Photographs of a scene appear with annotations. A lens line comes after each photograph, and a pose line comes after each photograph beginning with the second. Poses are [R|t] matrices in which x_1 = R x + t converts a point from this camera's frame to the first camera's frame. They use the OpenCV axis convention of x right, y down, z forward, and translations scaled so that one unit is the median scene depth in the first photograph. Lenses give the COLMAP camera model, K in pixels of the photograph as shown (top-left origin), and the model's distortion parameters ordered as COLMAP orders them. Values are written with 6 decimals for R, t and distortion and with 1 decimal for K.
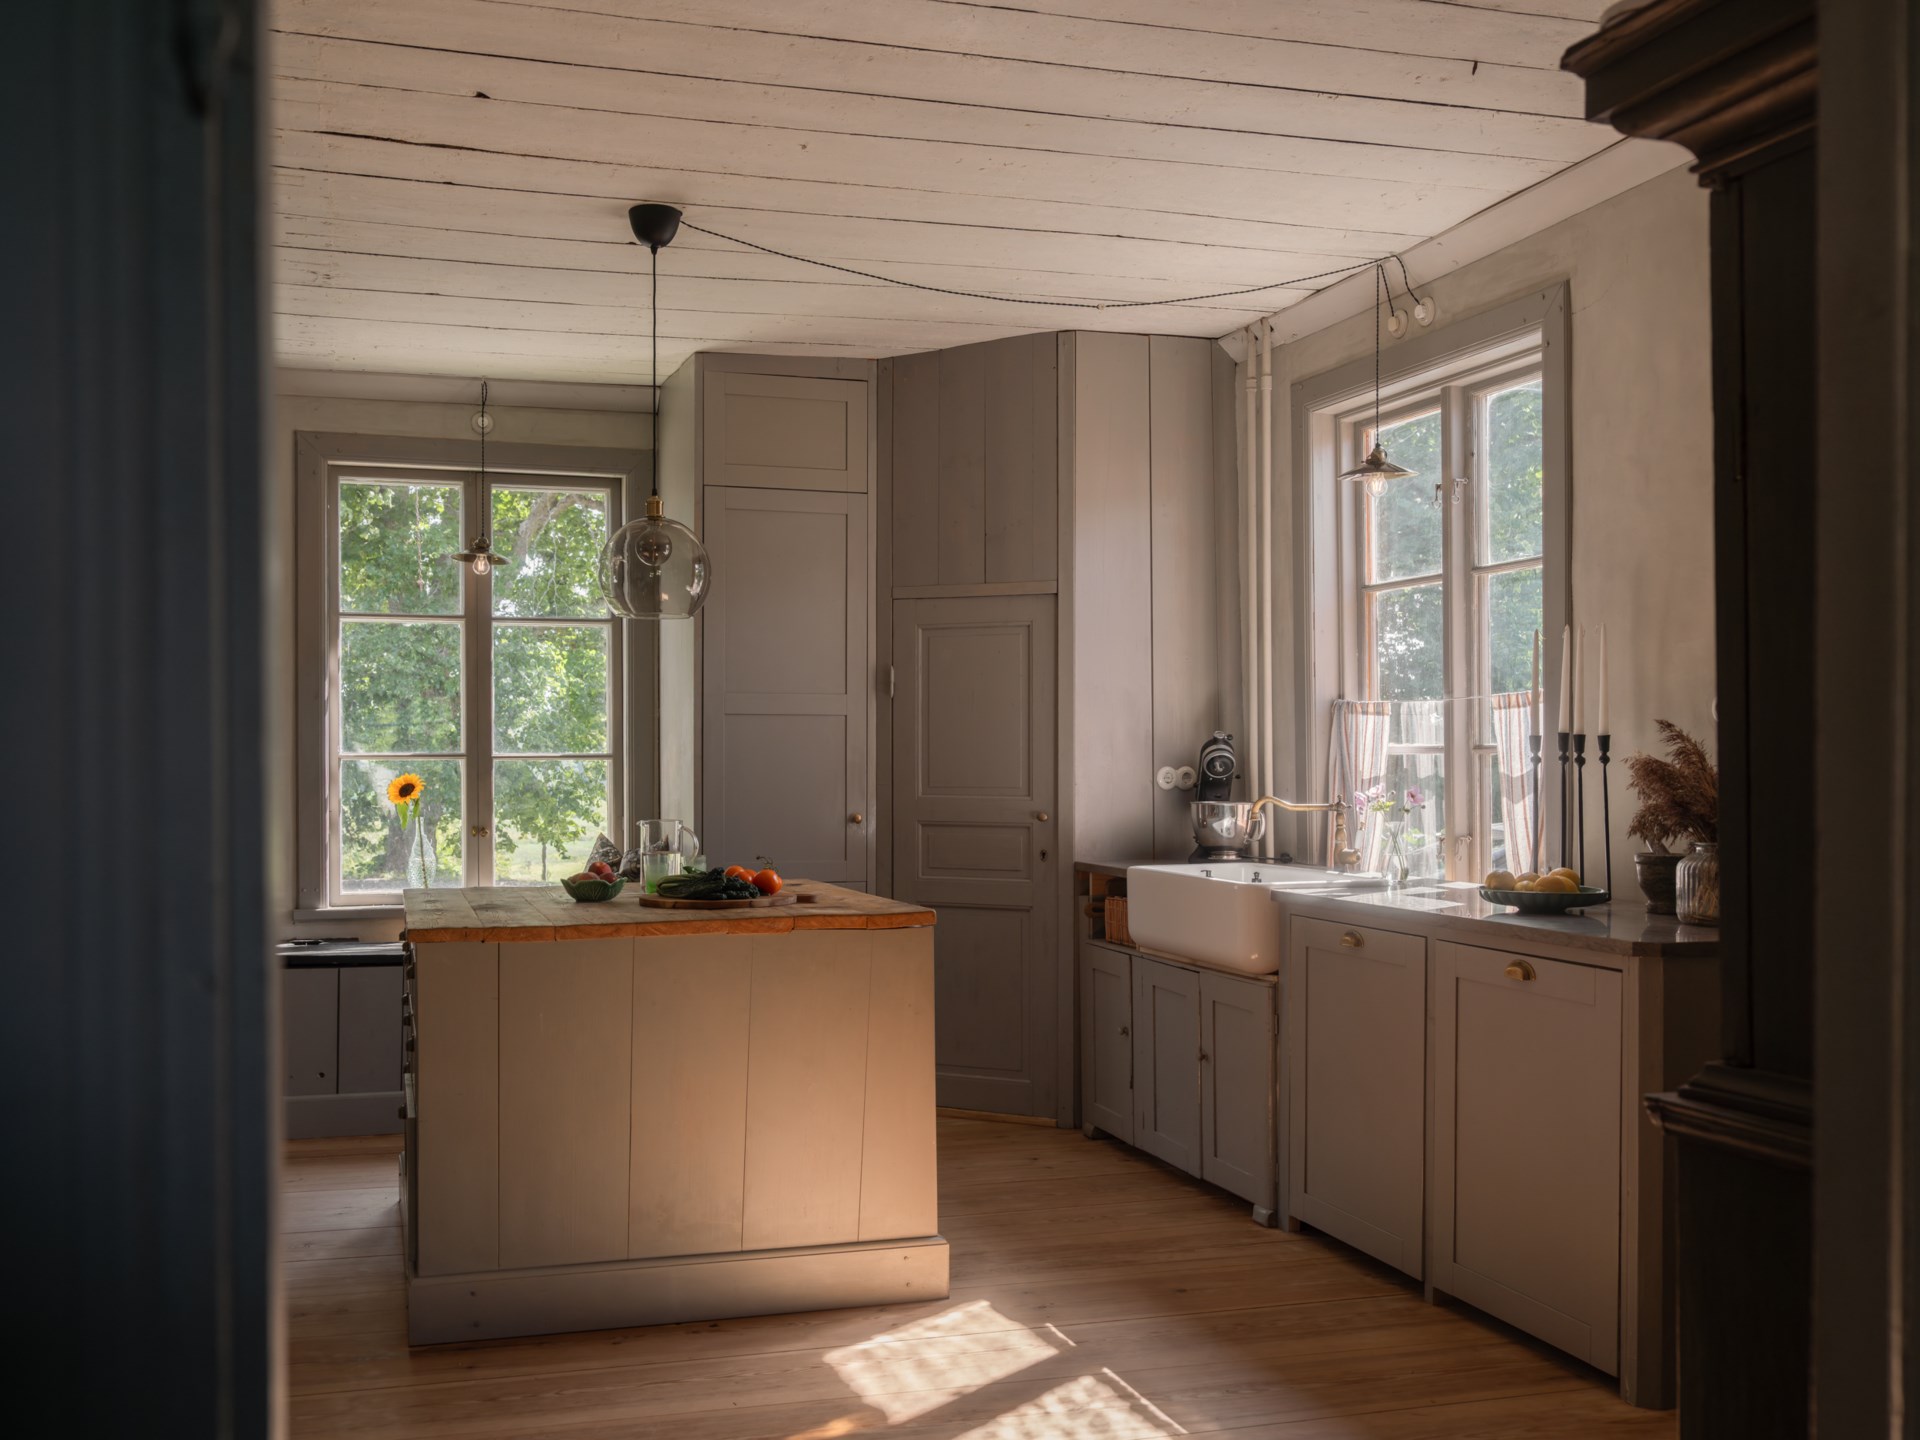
lens RADIAL K [[1902.5, 0, 960.0], [0, 1902.5, 720.0], [0, 0, 1]] dist [0.006400, 0.011804]
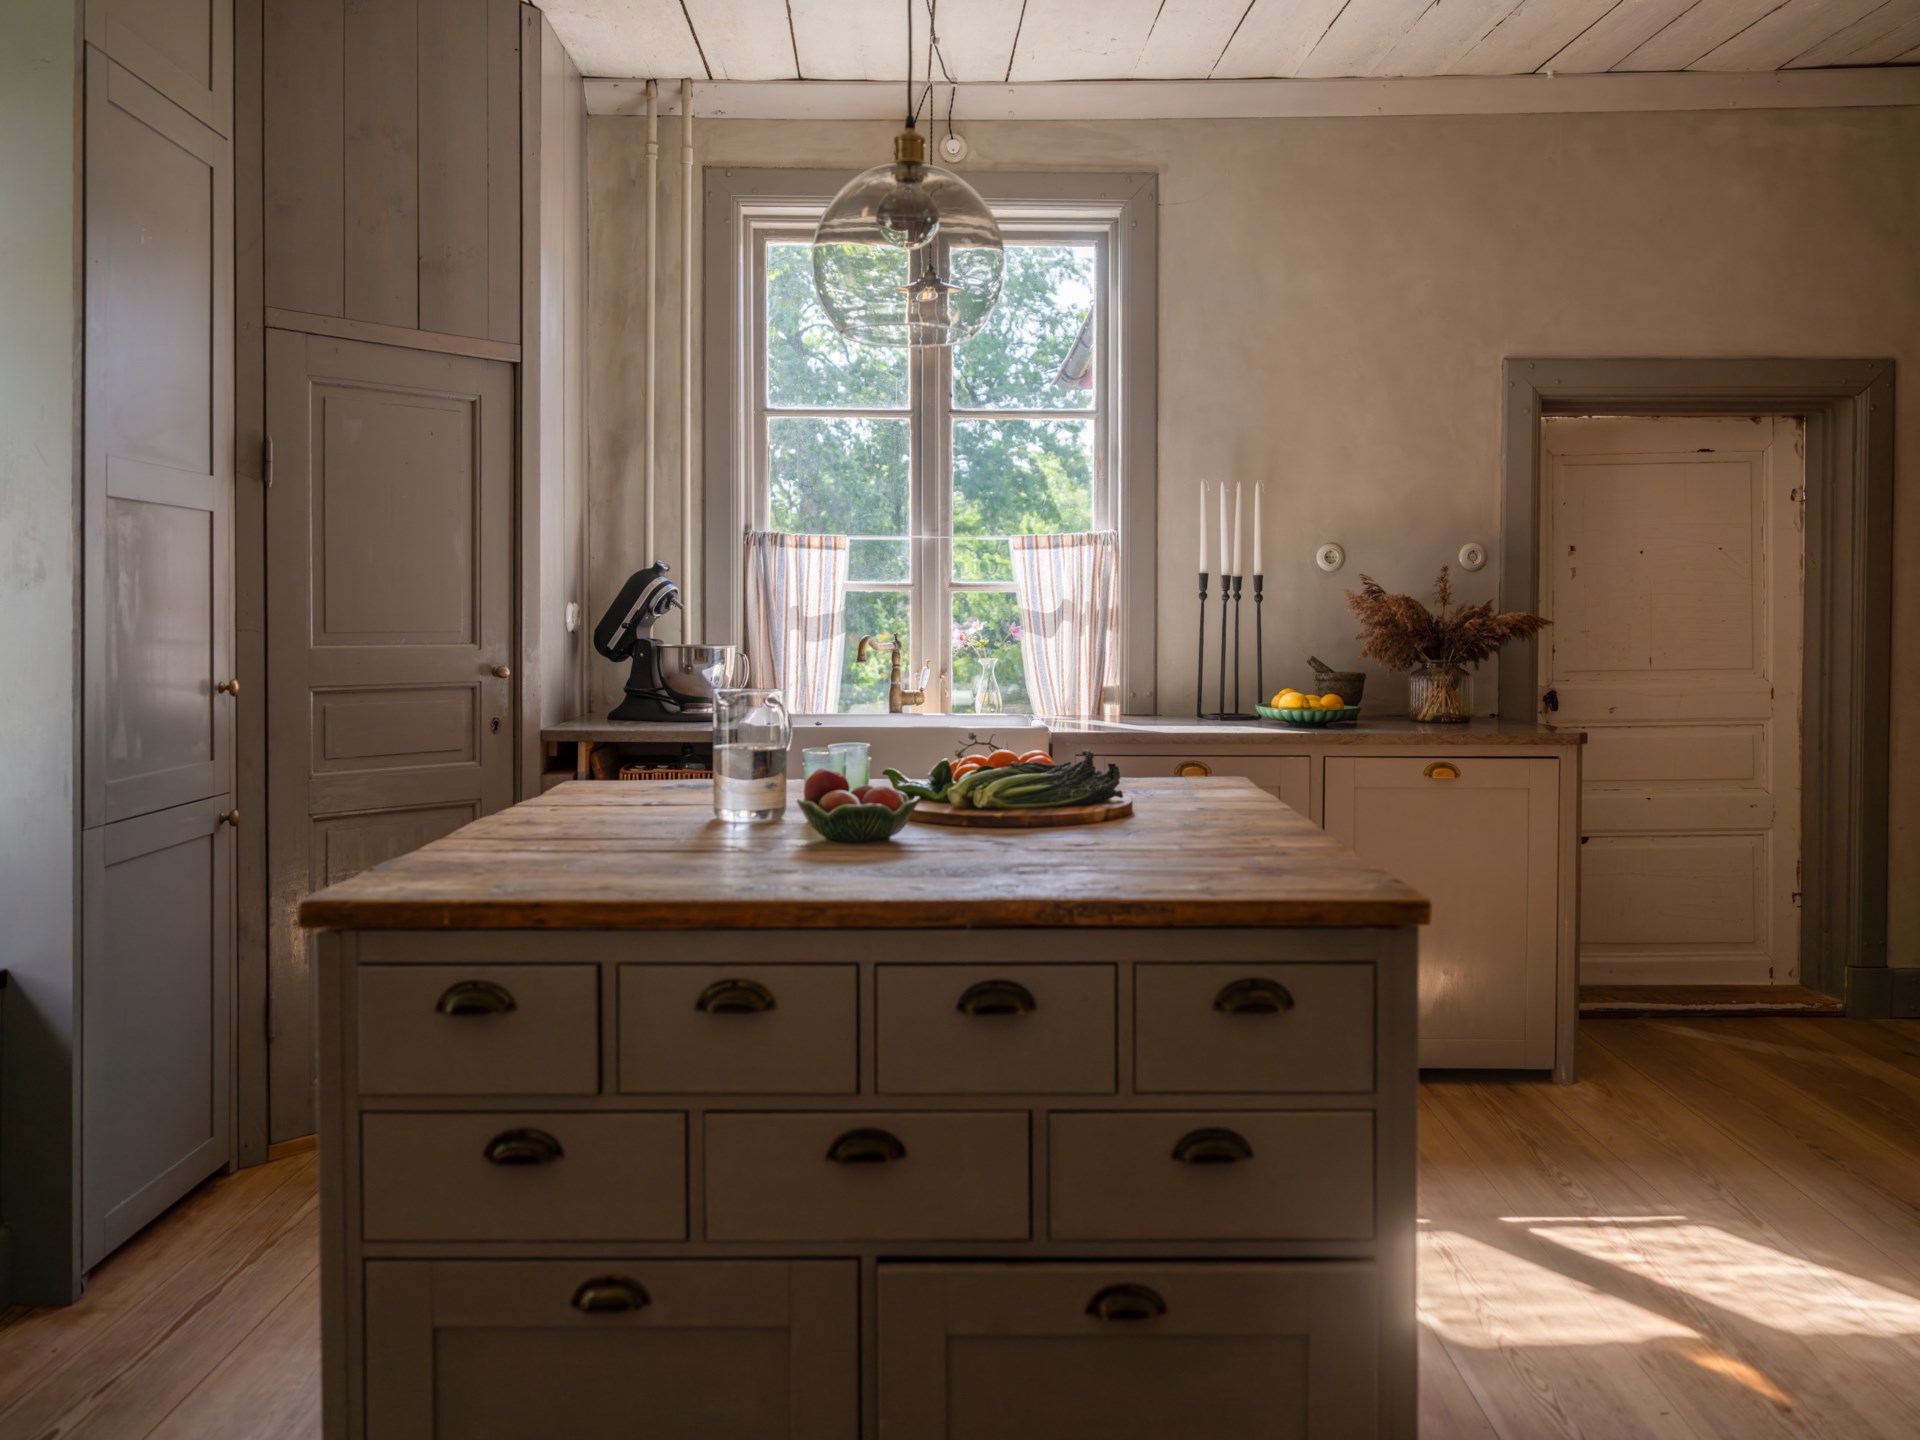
lens RADIAL K [[1583.2, 0, 958.0], [0, 1583.2, 636.5], [0, 0, 1]] dist [-0.008680, -0.011814]
pose [[0.264741, -0.014993, 0.964203, -0.562760], [-0.024332, 0.999457, 0.022222, 0.023217], [-0.964013, -0.029344, 0.264232, 0.778170]]
